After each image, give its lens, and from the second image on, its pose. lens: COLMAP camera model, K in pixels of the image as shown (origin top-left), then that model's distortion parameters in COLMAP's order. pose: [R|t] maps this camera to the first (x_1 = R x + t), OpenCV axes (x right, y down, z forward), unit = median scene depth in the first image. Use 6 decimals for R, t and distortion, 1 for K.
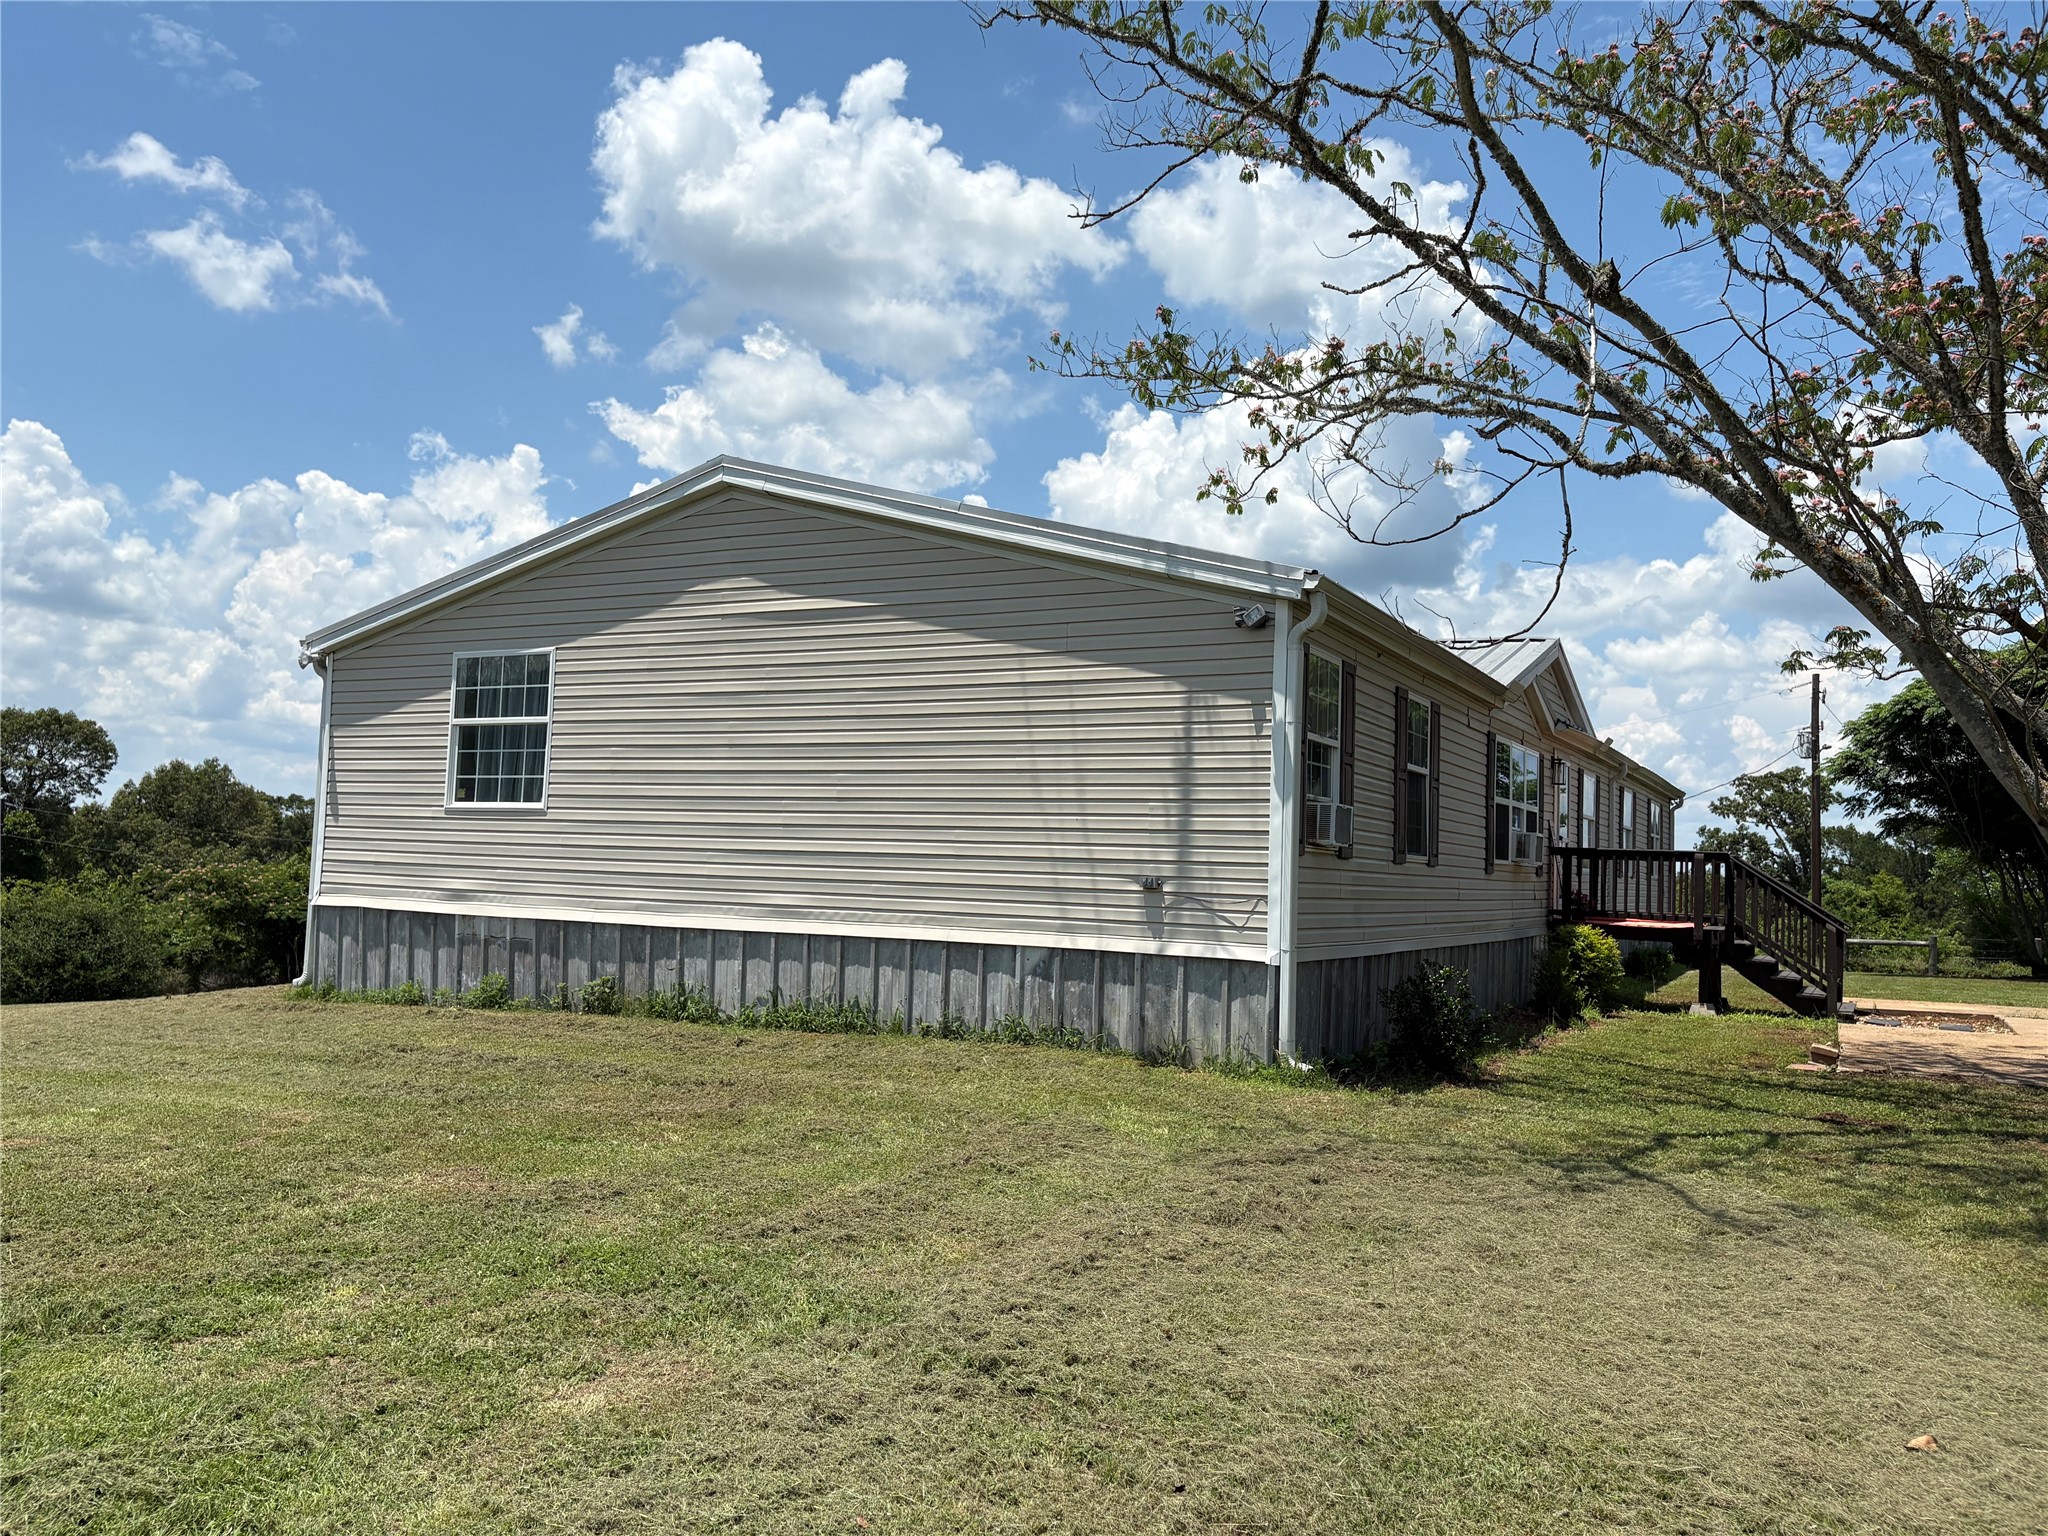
lens RADIAL K [[1526.9, 0, 1038.5], [0, 1526.9, 763.2], [0, 0, 1]] dist [0.006805, -0.000479]
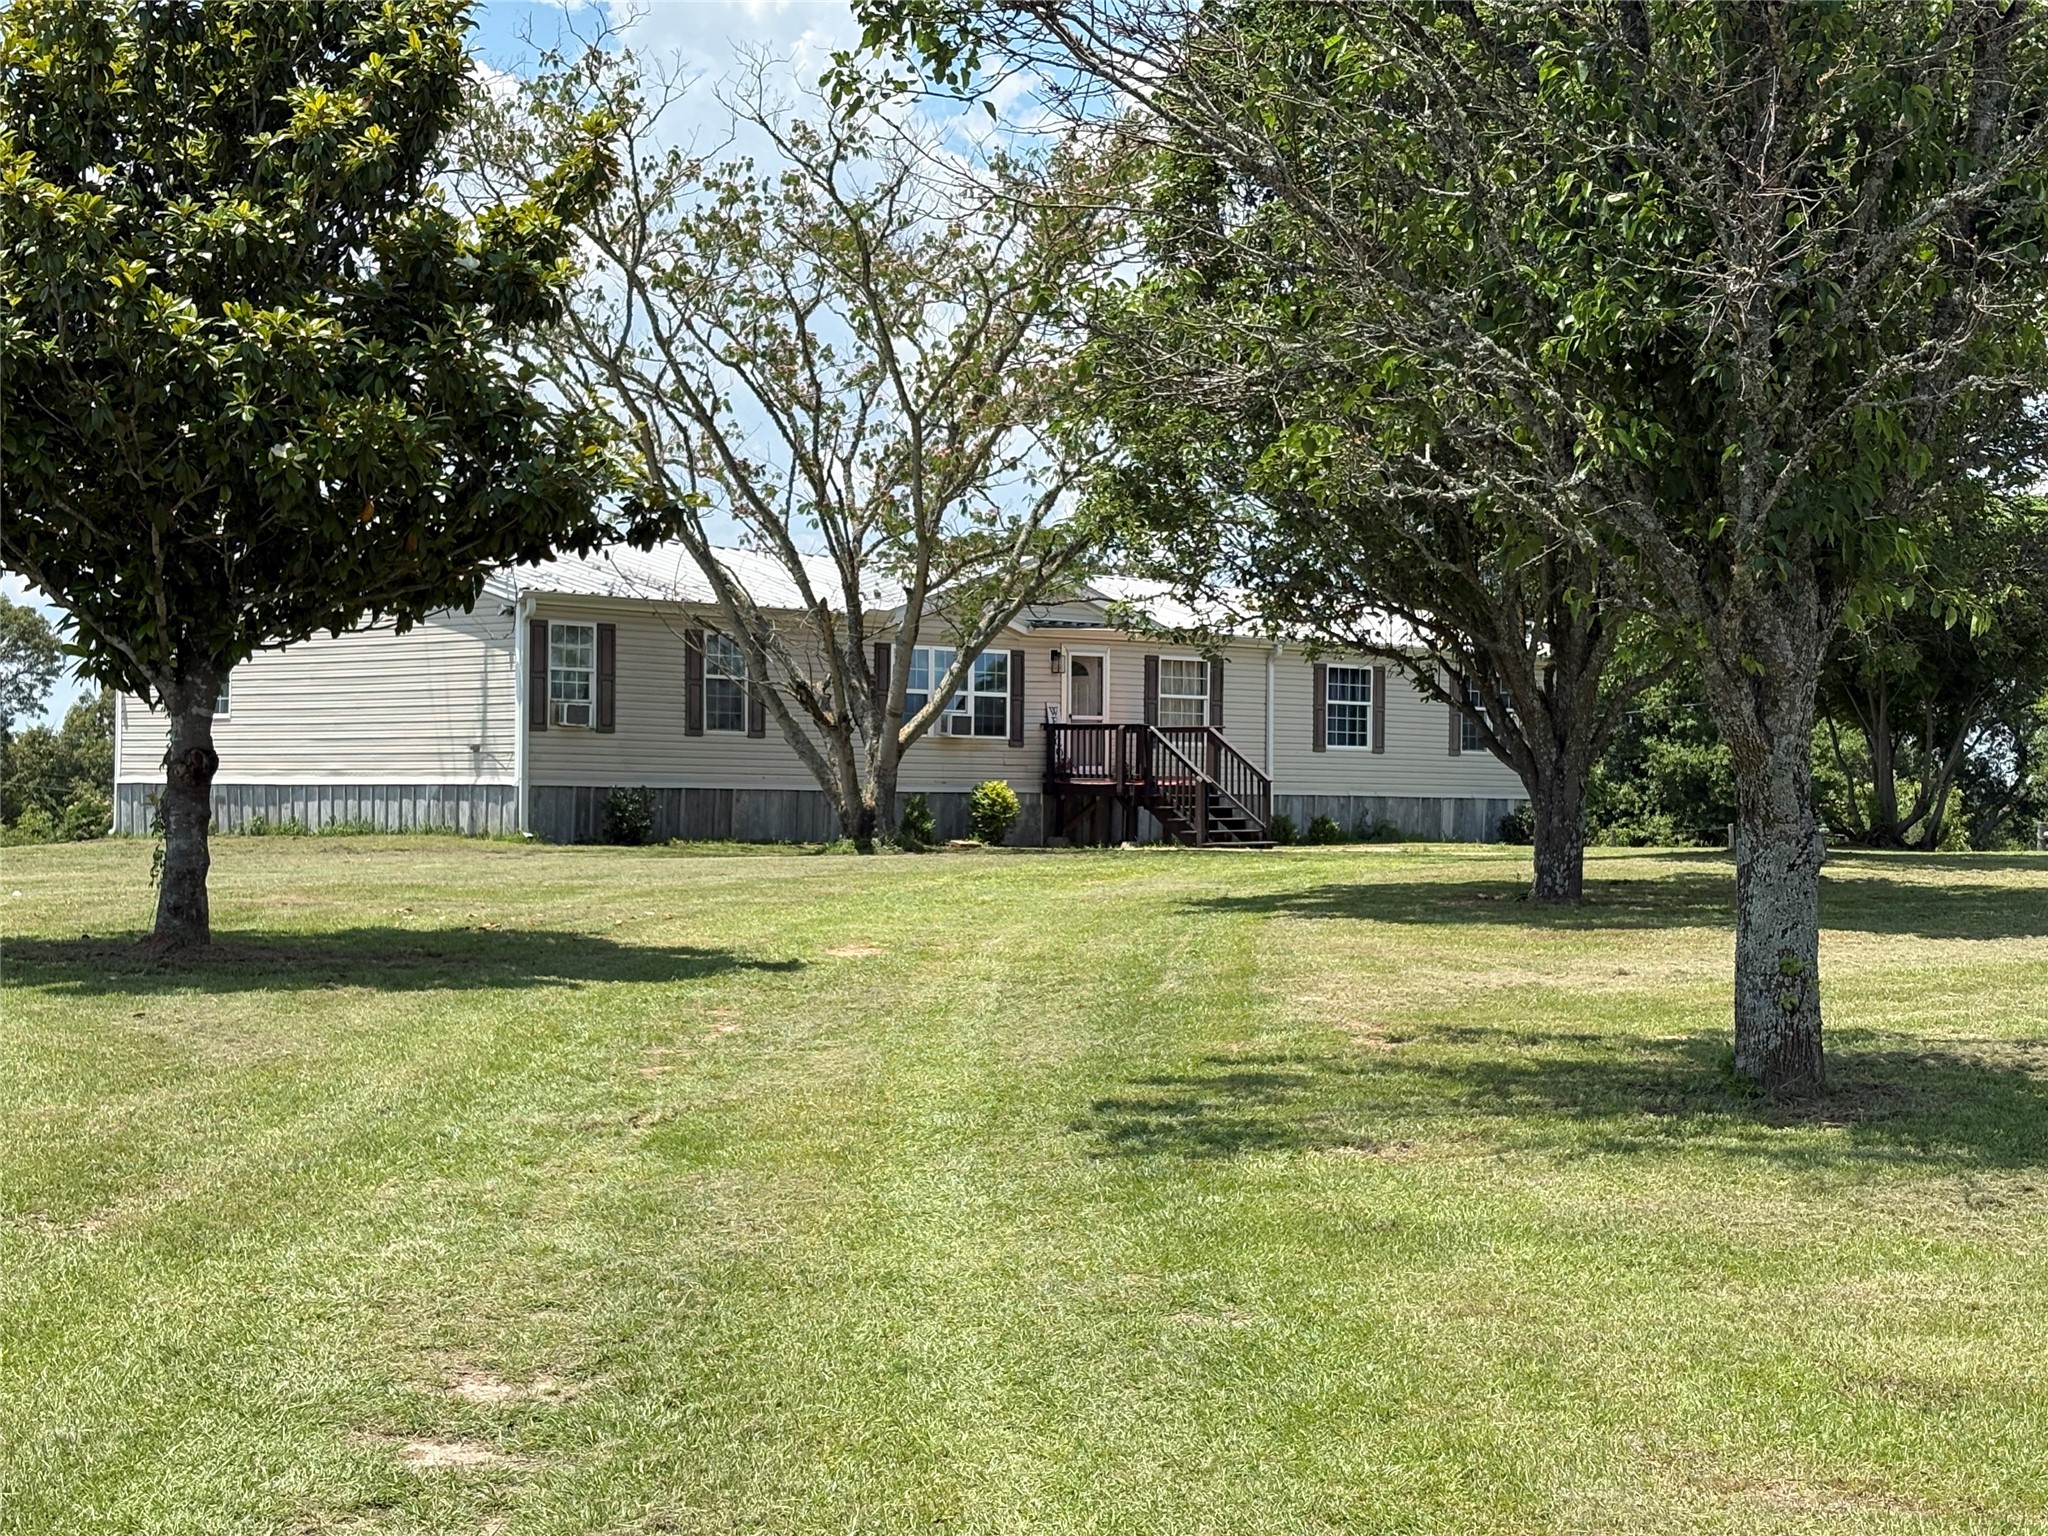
lens RADIAL K [[3554.1, 0, 1019.2], [0, 3554.1, 773.8], [0, 0, 1]] dist [0.216926, 0.000000]
pose [[0.955572, -0.025633, -0.293642, 1.797788], [0.040940, 0.998098, 0.046100, -0.059435], [0.291902, -0.056074, 0.954803, -2.714867]]
